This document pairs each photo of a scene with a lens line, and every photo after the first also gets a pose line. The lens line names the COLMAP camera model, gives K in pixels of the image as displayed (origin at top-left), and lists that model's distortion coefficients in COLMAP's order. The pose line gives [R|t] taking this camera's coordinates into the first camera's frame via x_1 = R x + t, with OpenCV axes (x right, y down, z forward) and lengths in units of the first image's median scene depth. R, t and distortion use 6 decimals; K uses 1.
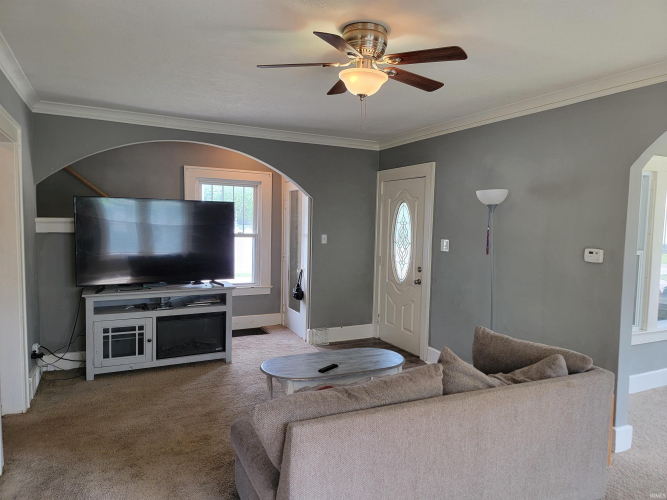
lens RADIAL K [[456.8, 0, 333.9], [0, 456.8, 250.6], [0, 0, 1]] dist [0.067182, -0.043514]
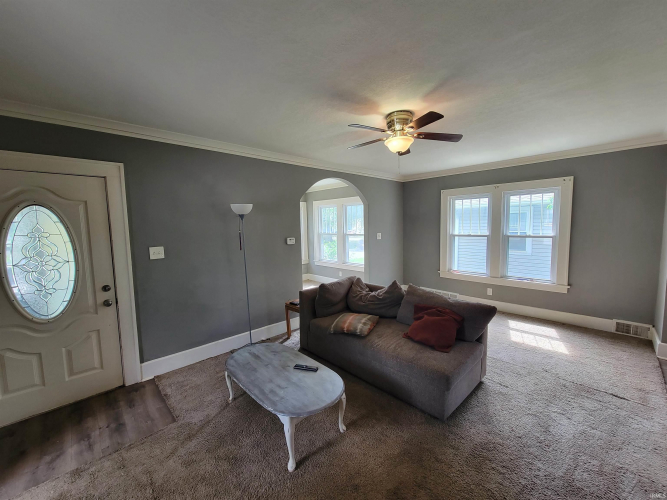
lens RADIAL K [[270.0, 0, 344.5], [0, 270.0, 245.6], [0, 0, 1]] dist [-0.007799, 0.000617]
pose [[-0.334217, -0.091068, 0.938086, -0.434228], [0.077571, 0.989286, 0.123676, -0.066567], [-0.939299, 0.114103, -0.323572, 0.786500]]
